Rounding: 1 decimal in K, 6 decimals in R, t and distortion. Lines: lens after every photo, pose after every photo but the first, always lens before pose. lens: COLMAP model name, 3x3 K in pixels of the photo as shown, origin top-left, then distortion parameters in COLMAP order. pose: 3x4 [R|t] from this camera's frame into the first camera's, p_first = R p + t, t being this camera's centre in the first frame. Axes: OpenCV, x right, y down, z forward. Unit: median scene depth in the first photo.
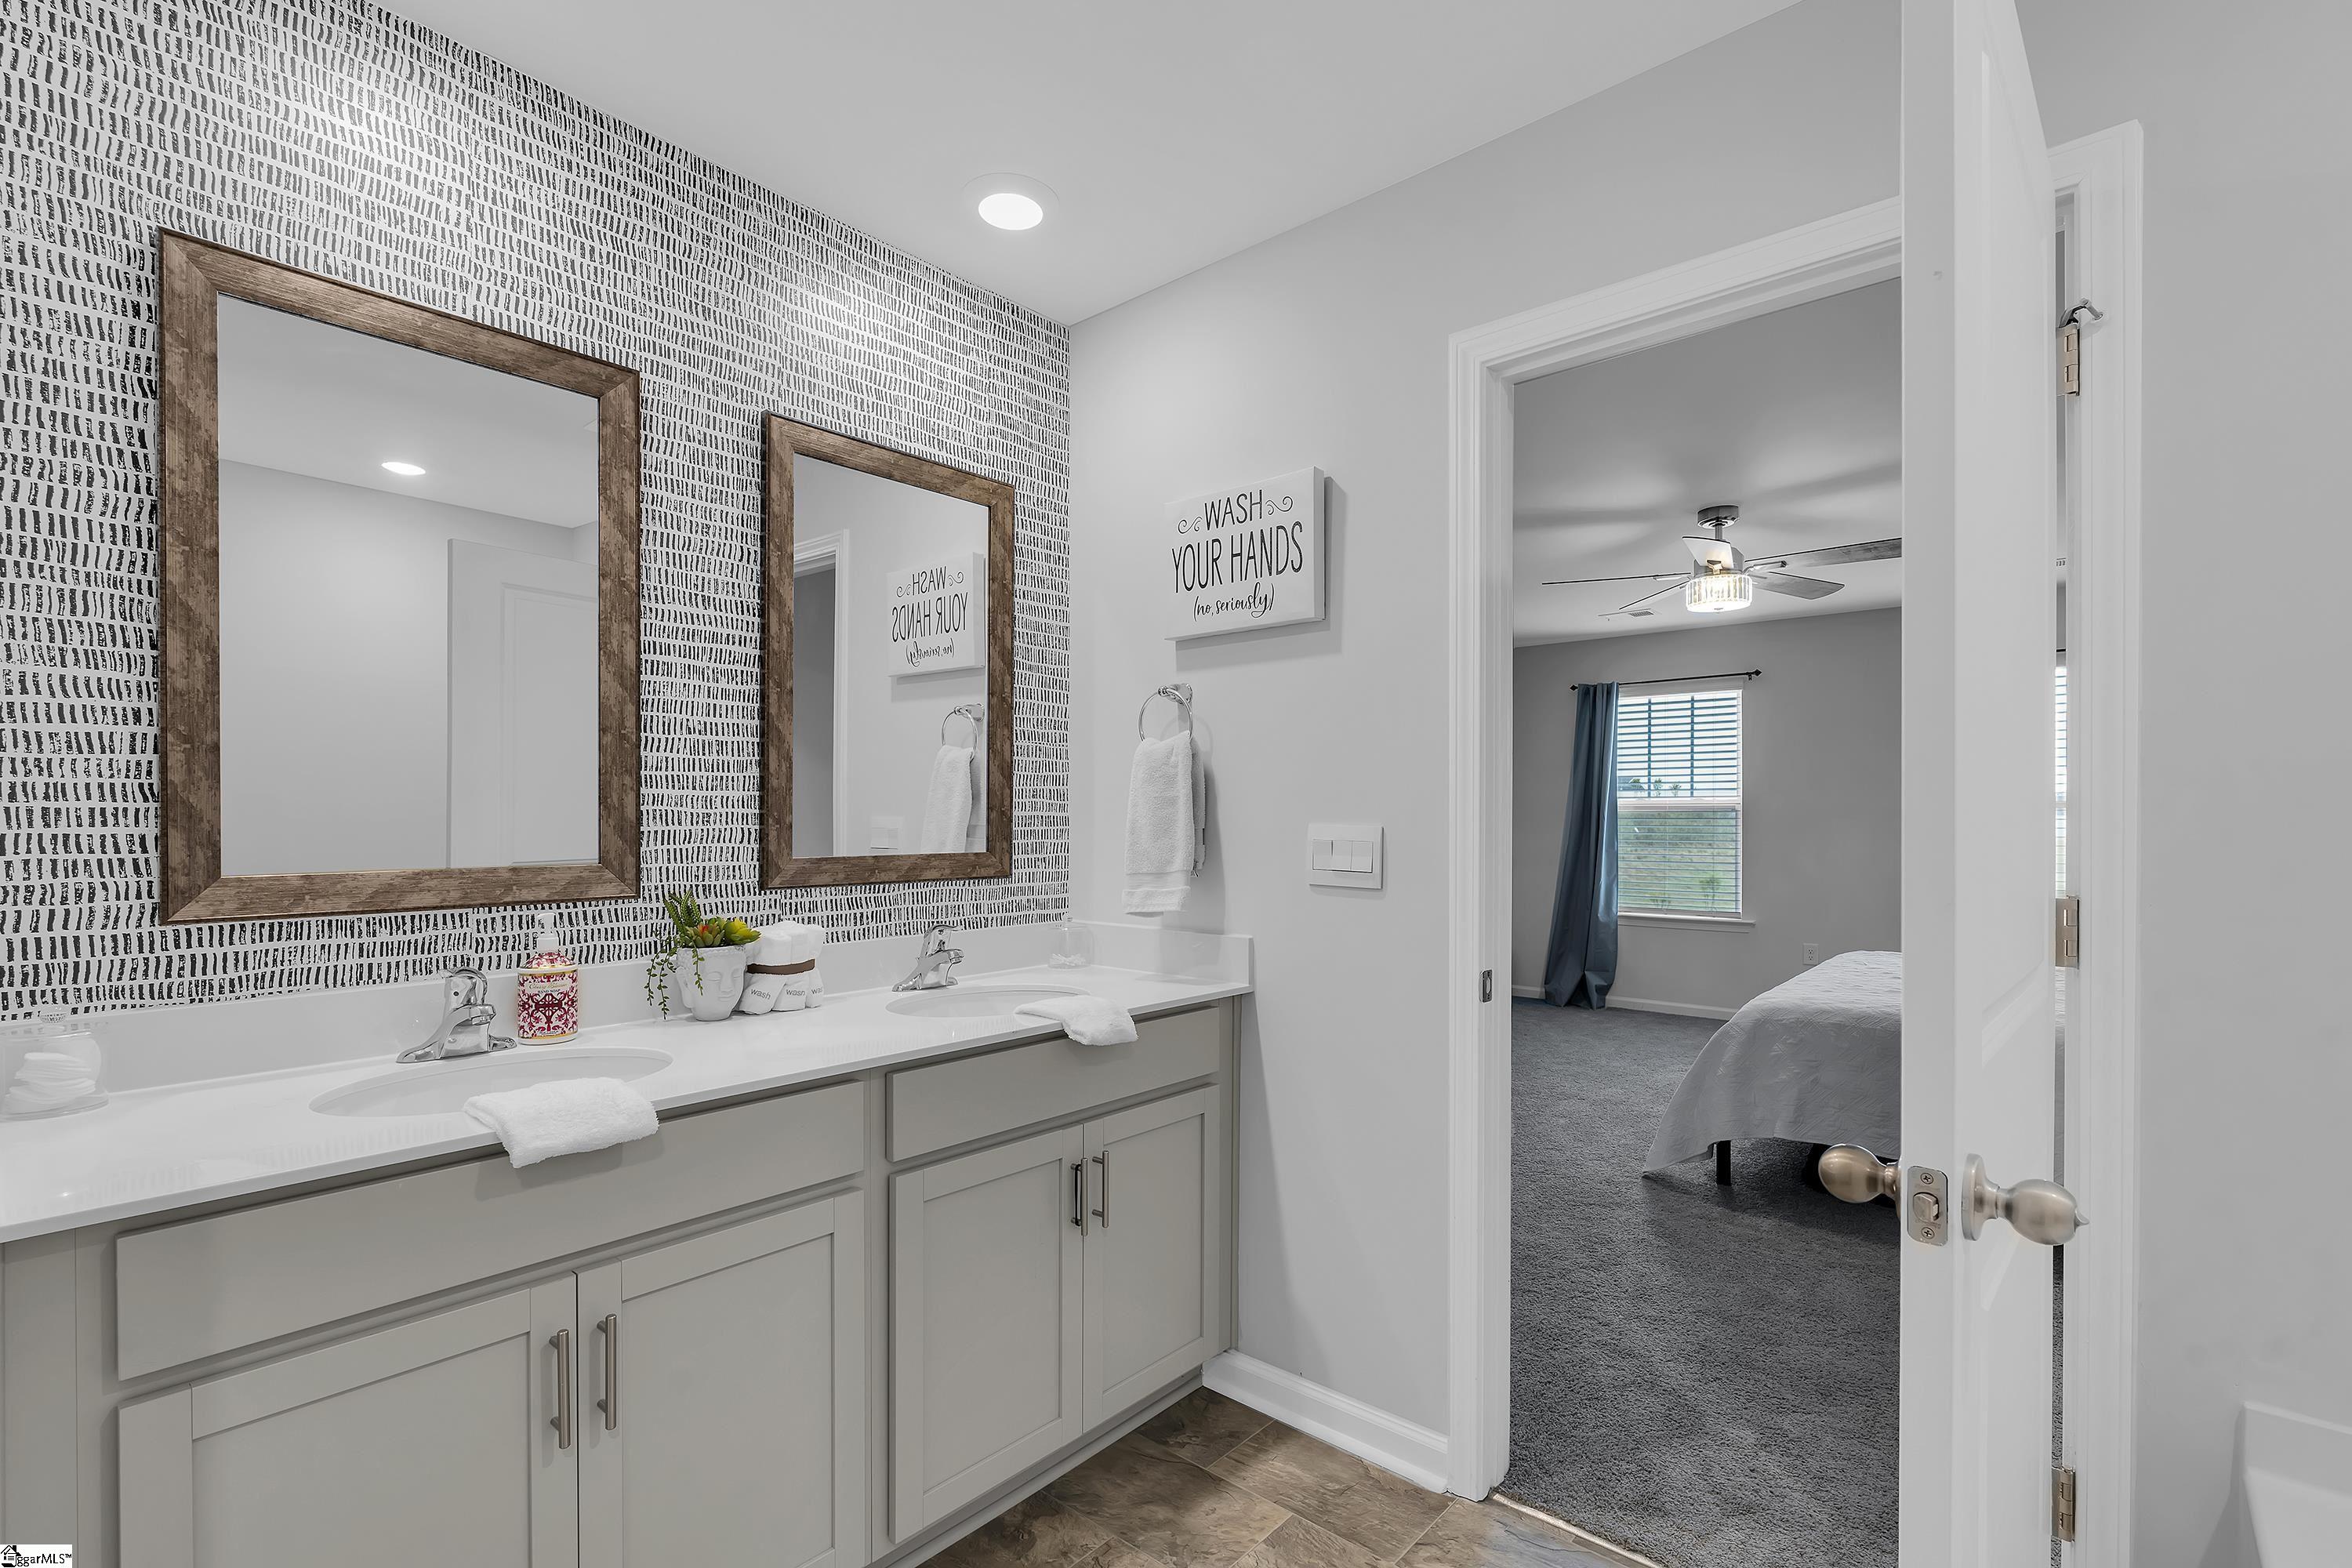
lens RADIAL K [[1040.1, 0, 1174.9], [0, 1040.1, 788.7], [0, 0, 1]] dist [-0.001336, -0.000173]
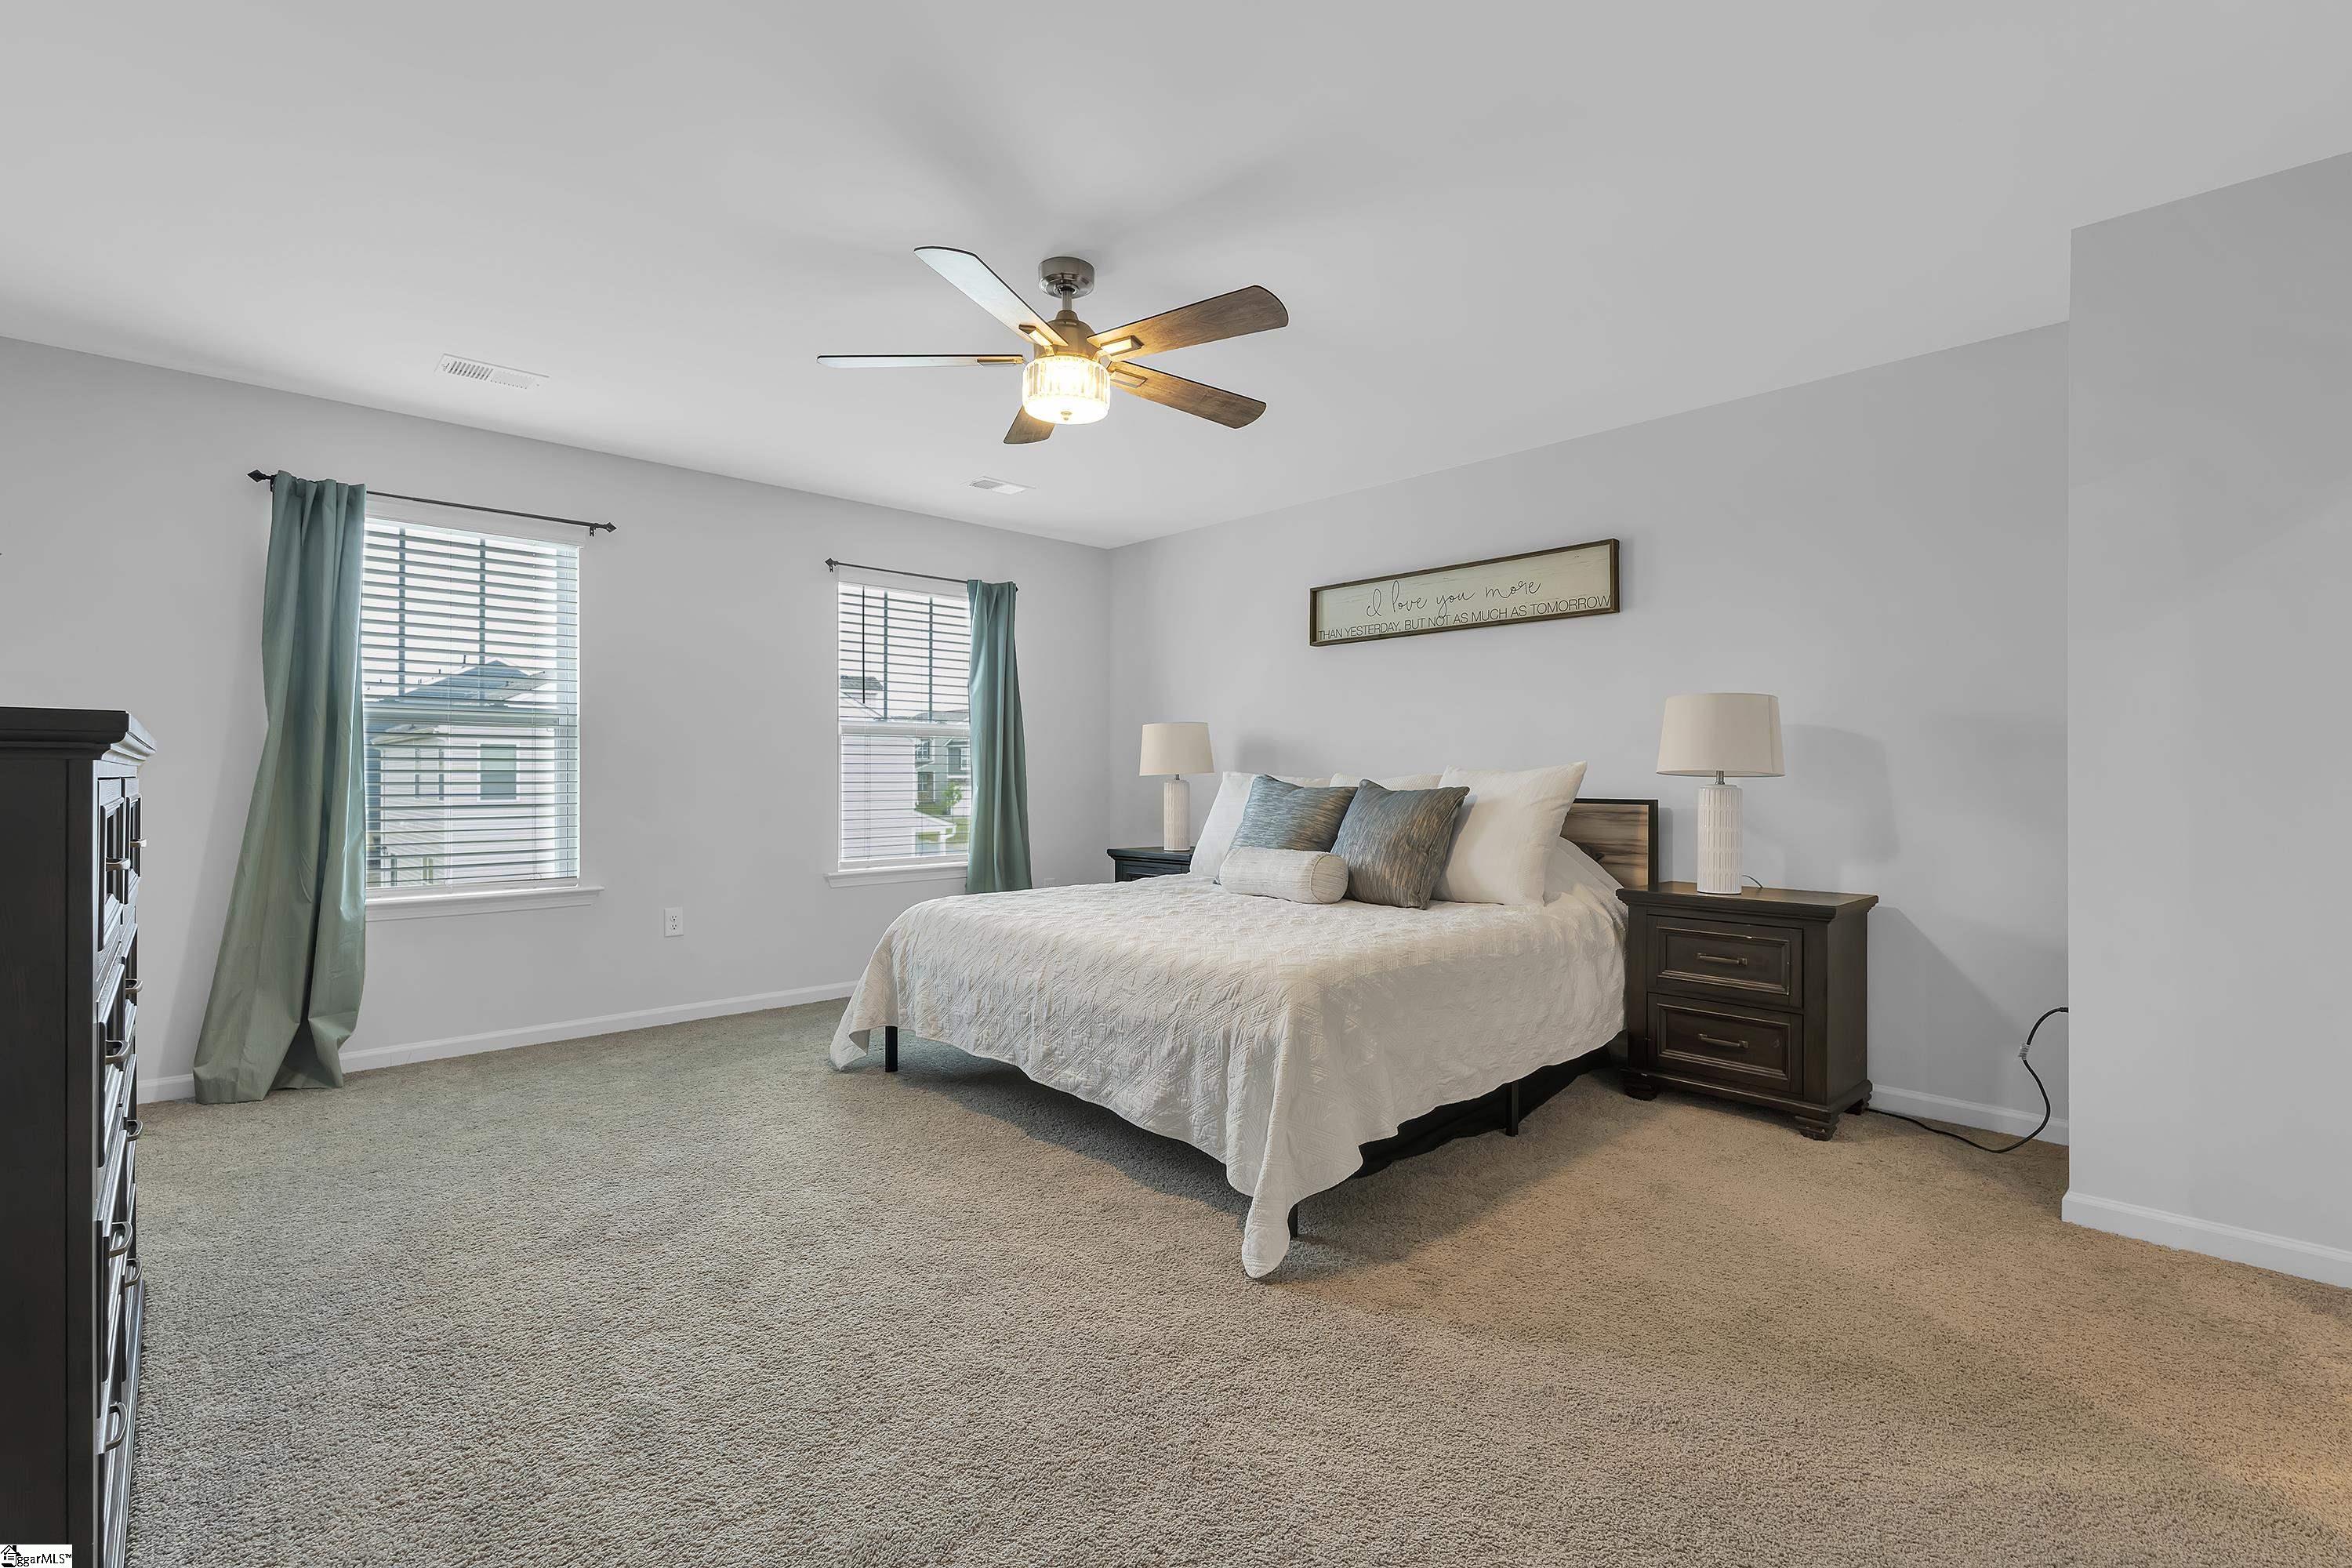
lens RADIAL K [[1040.1, 0, 1174.9], [0, 1040.1, 788.7], [0, 0, 1]] dist [-0.001336, -0.000173]
pose [[0.090147, -0.019817, 0.995731, -0.052836], [-0.036020, 0.999083, 0.023145, 0.018087], [-0.995277, -0.037953, 0.089351, 0.300757]]
